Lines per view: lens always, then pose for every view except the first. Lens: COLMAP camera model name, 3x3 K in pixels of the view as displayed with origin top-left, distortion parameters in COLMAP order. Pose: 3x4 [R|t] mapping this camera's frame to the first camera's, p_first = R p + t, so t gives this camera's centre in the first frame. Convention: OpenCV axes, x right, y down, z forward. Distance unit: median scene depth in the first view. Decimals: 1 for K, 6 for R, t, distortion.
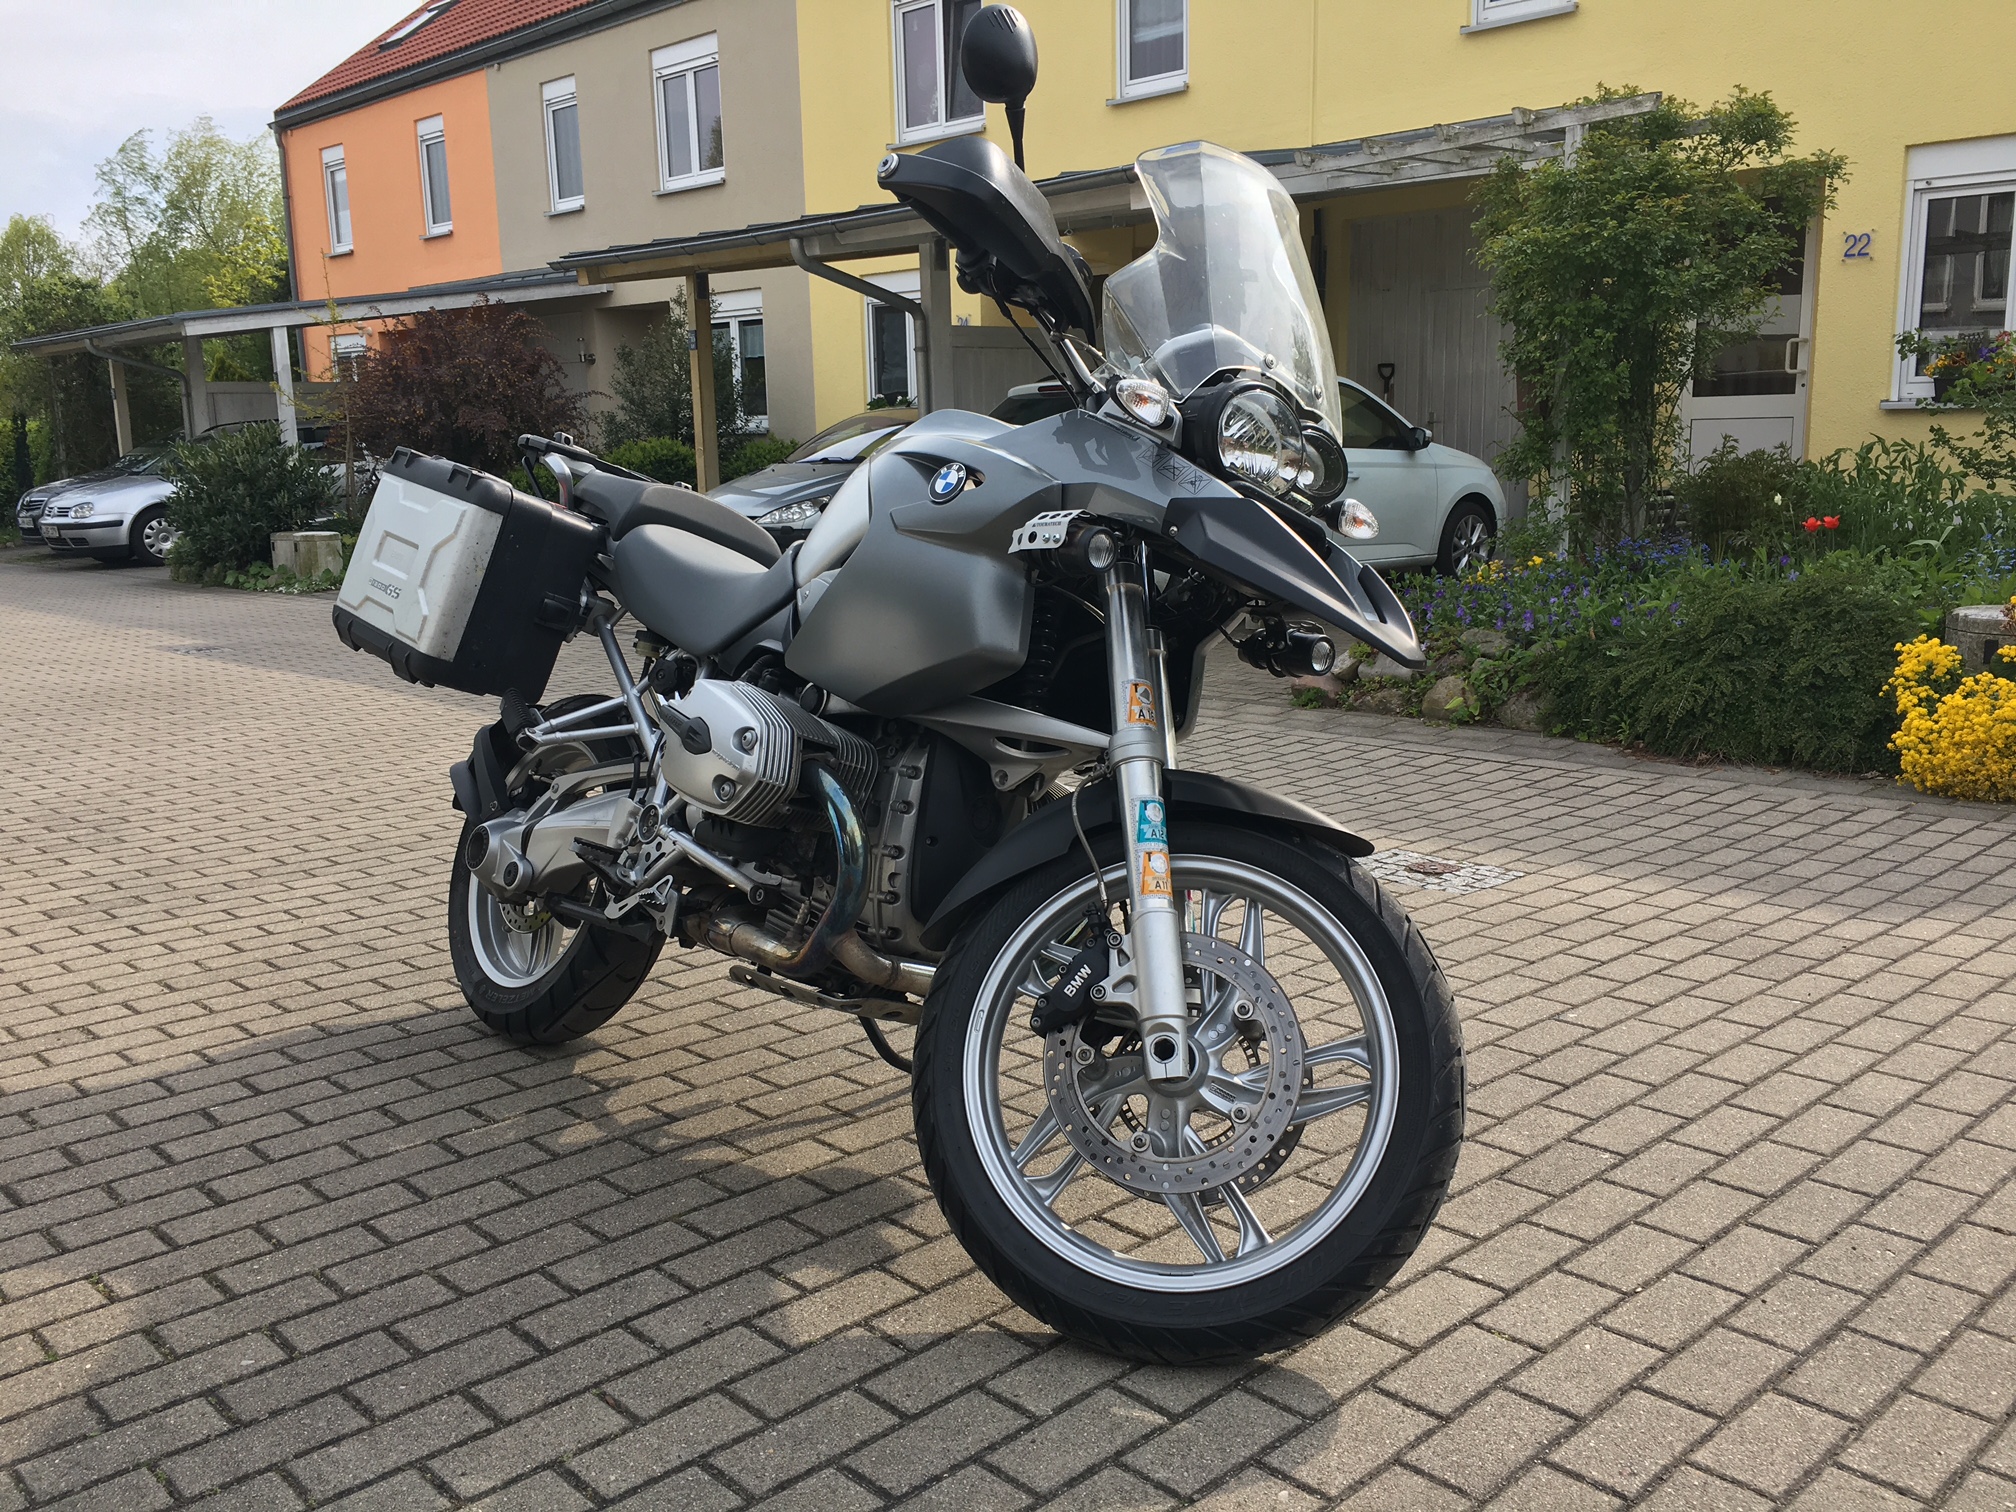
lens RADIAL K [[1719.1, 0, 998.0], [0, 1719.1, 754.7], [0, 0, 1]] dist [0.042641, -0.025551]
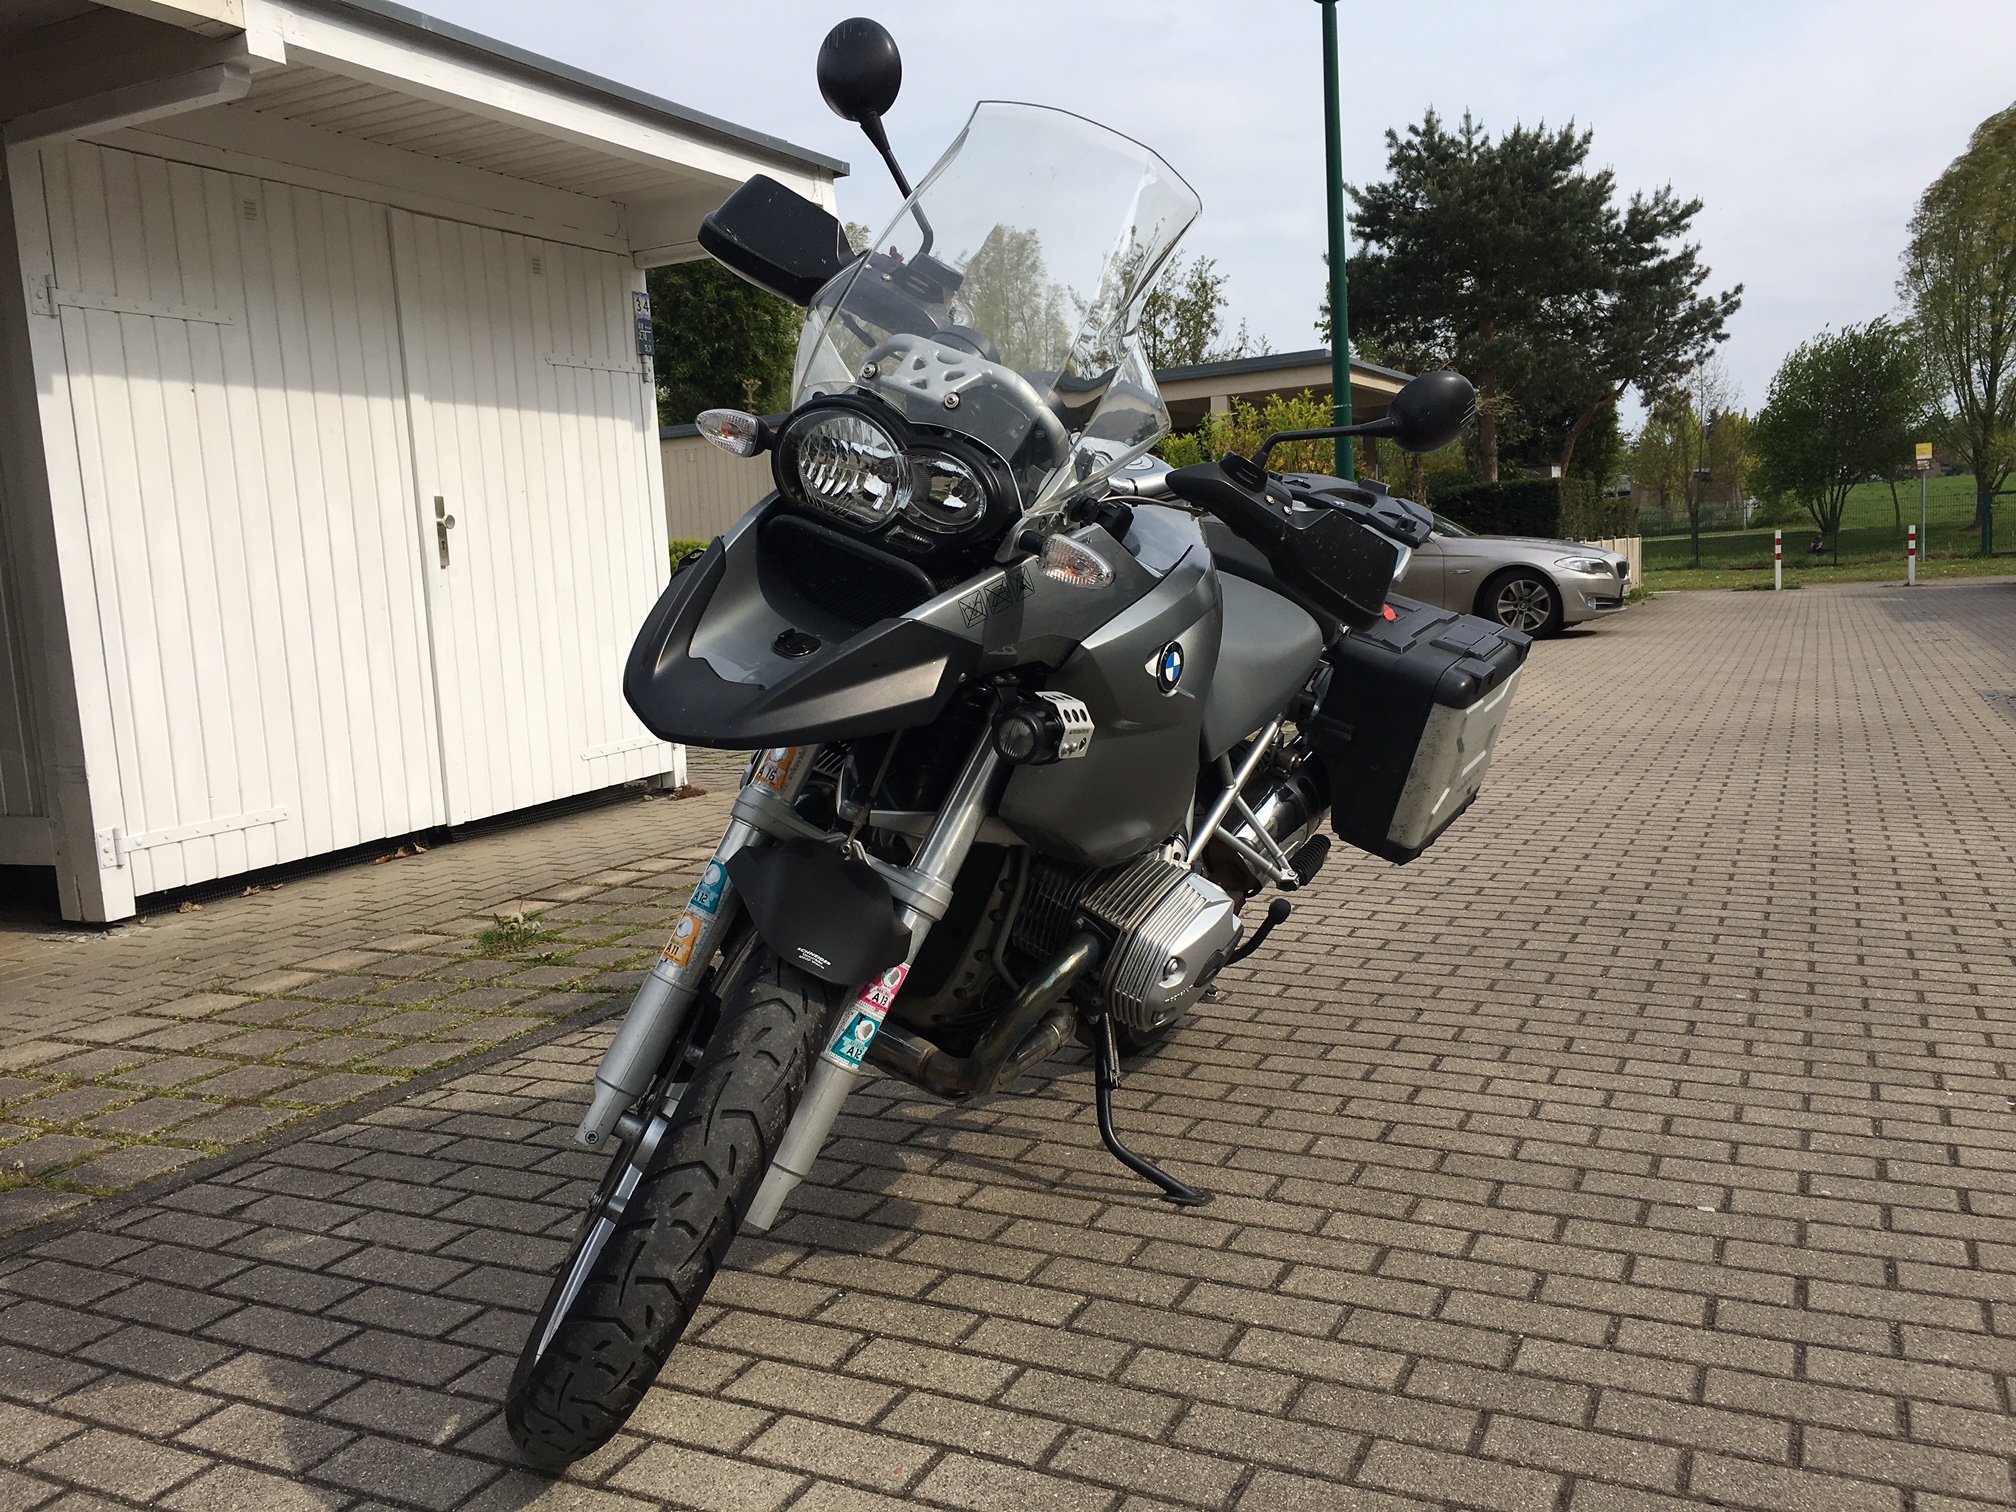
lens RADIAL K [[1719.1, 0, 998.9], [0, 1719.1, 761.8], [0, 0, 1]] dist [0.042641, -0.025551]
pose [[0.358631, 0.116087, -0.926233, 0.792987], [-0.126268, 0.989151, 0.075083, -0.093526], [0.924900, 0.090026, 0.369398, 0.632136]]
